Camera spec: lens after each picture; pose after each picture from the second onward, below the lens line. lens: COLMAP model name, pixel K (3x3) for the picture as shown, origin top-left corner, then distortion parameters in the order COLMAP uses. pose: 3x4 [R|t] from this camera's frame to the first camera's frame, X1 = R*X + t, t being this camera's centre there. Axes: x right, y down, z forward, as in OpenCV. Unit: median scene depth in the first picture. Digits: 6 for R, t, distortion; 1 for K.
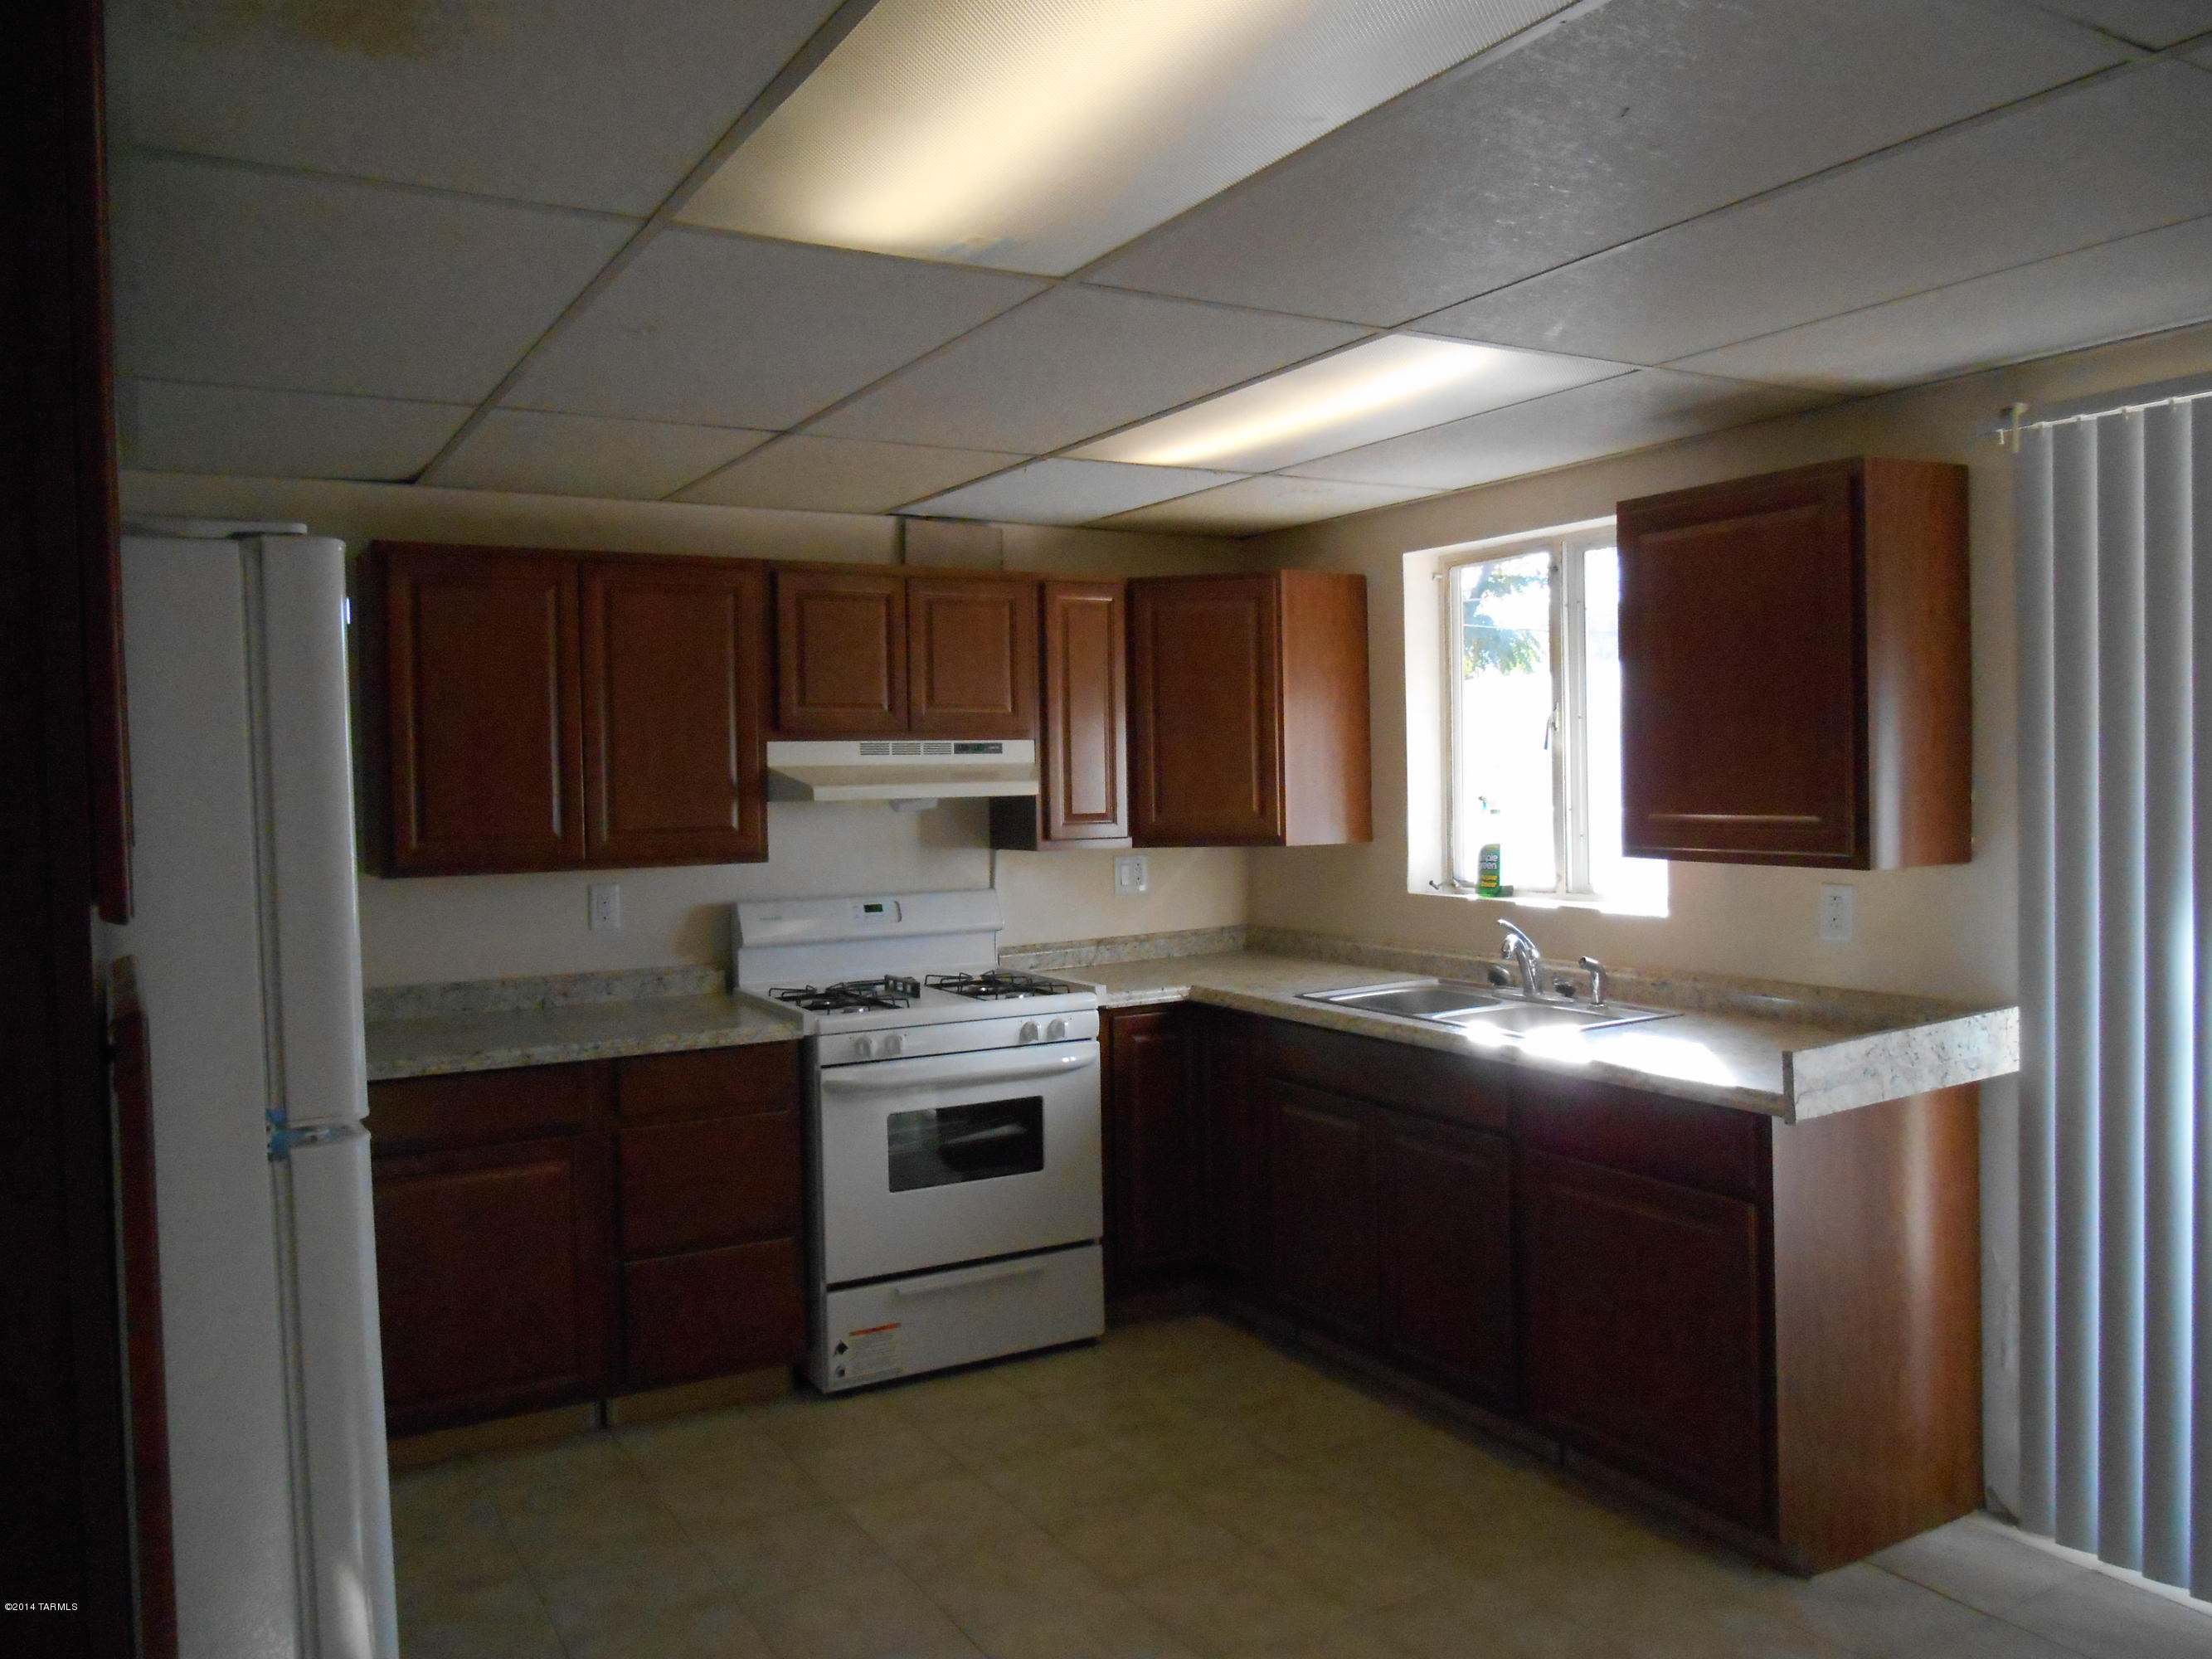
lens RADIAL K [[1703.9, 0, 1106.0], [0, 1703.9, 829.5], [0, 0, 1]] dist [-0.020503, 0.002148]
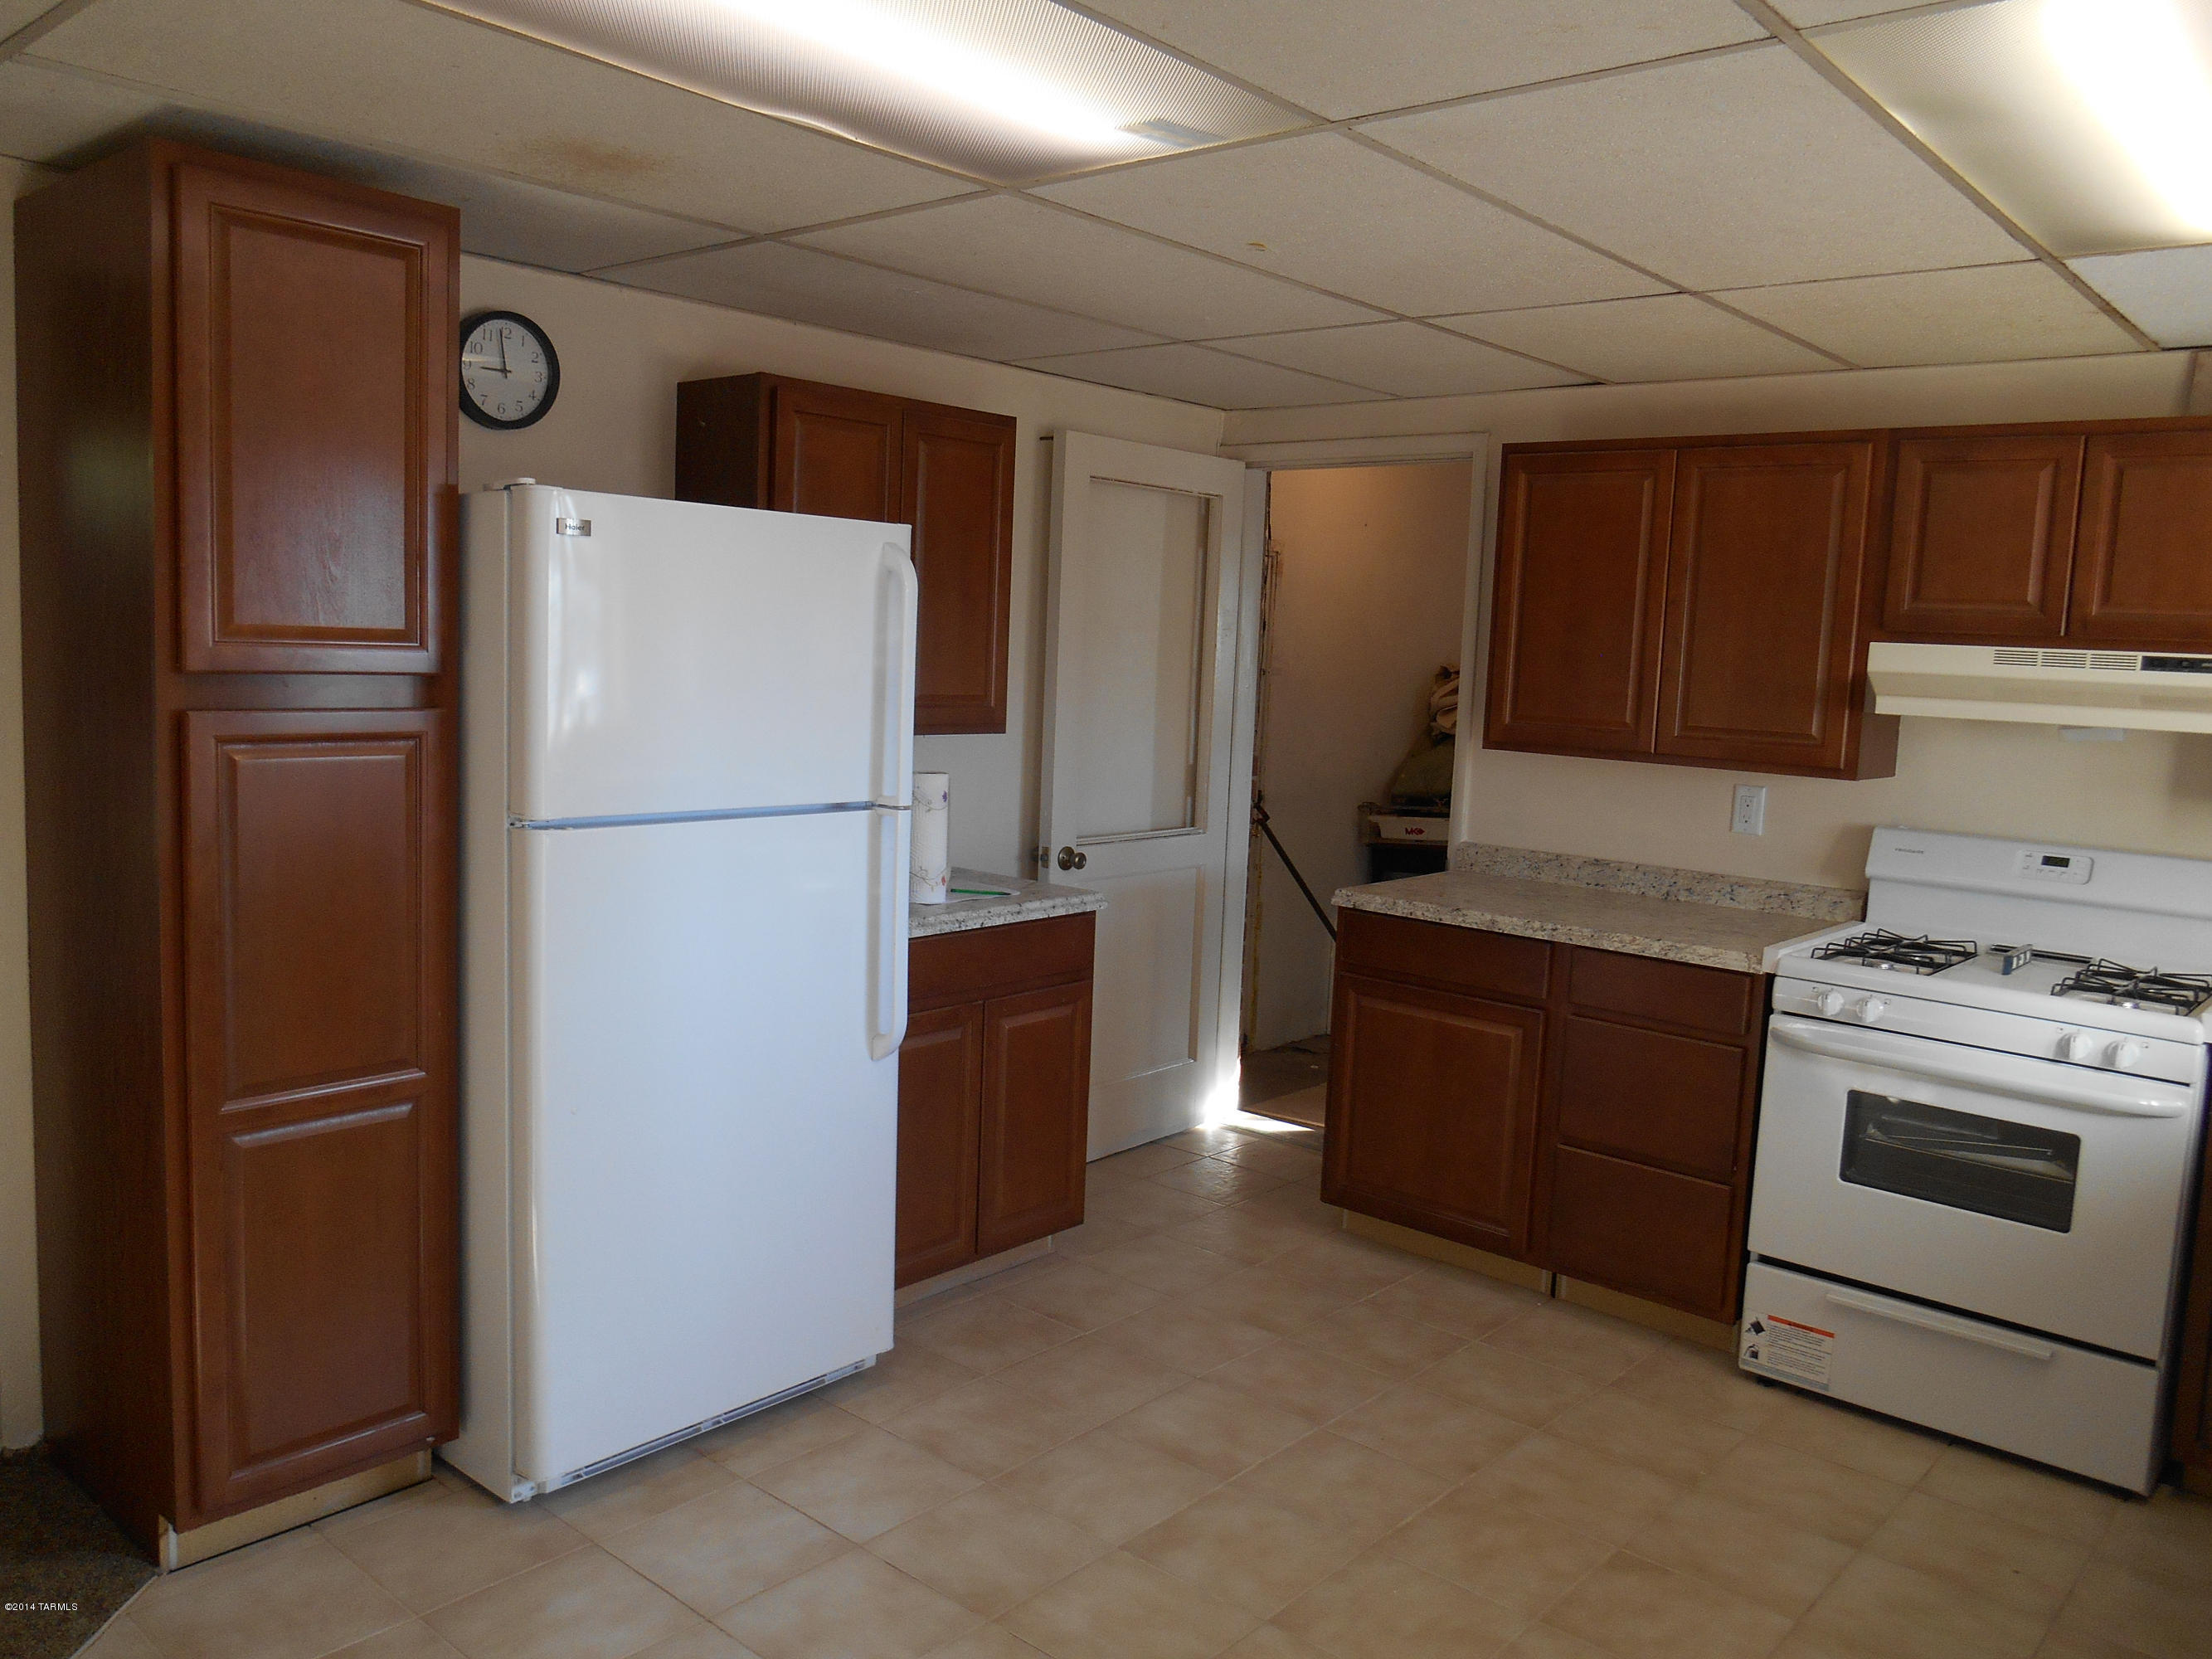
lens RADIAL K [[1703.9, 0, 1106.0], [0, 1703.9, 829.5], [0, 0, 1]] dist [-0.020503, 0.002148]
pose [[0.322133, 0.139501, -0.936360, 0.495353], [-0.082108, 0.989473, 0.119167, -0.028188], [0.943127, 0.038495, 0.330196, 0.352928]]
